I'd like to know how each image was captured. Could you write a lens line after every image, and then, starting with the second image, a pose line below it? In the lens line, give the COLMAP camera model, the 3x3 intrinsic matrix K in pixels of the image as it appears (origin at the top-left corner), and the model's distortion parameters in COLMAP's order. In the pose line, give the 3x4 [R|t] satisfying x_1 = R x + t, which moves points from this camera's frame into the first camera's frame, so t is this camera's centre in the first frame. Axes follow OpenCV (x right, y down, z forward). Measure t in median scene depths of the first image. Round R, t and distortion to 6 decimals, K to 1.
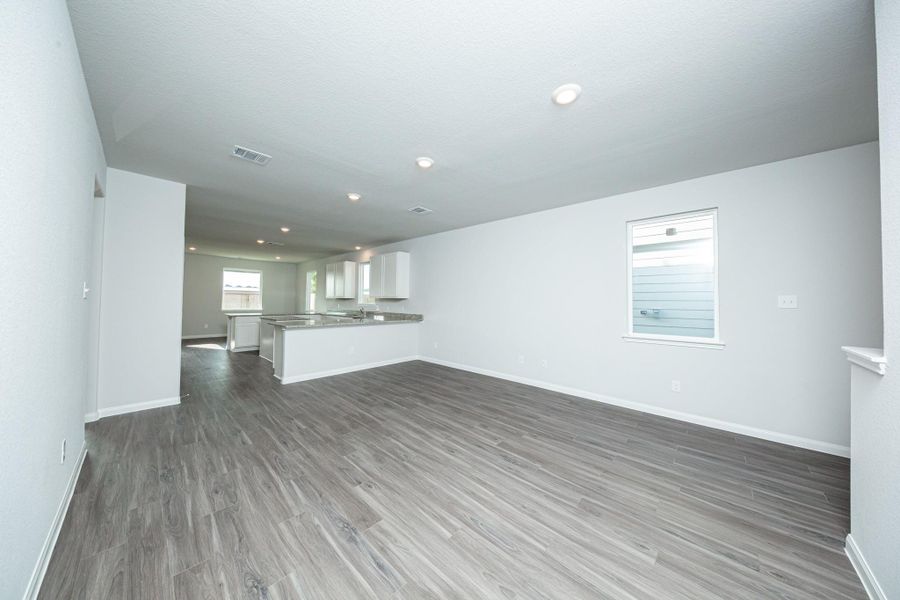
lens RADIAL K [[287.5, 0, 455.6], [0, 287.5, 298.9], [0, 0, 1]] dist [-0.002981, -0.000169]
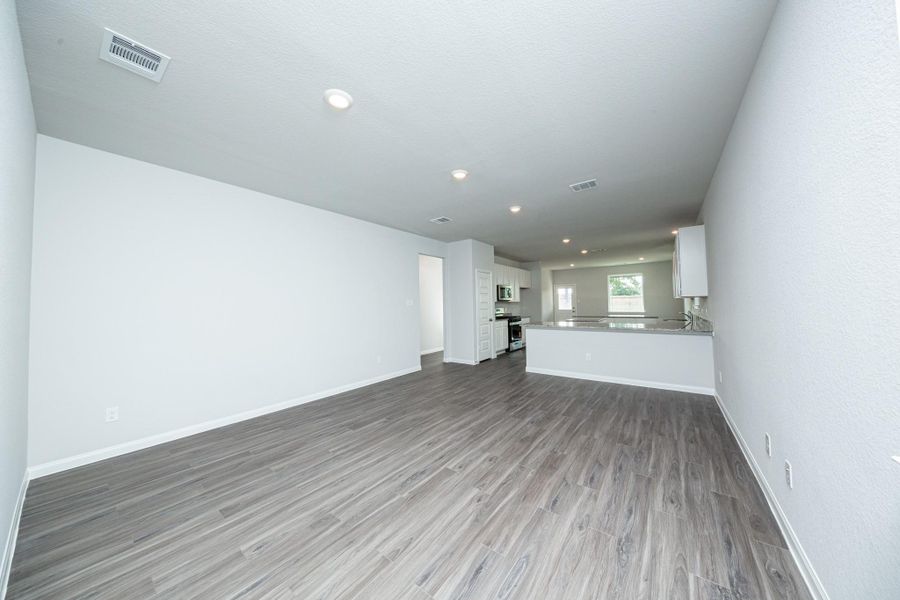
lens RADIAL K [[287.5, 0, 453.2], [0, 287.5, 301.2], [0, 0, 1]] dist [-0.002981, -0.000169]
pose [[0.103759, -0.024255, -0.994307, 0.928749], [0.026249, 0.999421, -0.021640, 0.016498], [0.994256, -0.023855, 0.104335, 0.845232]]
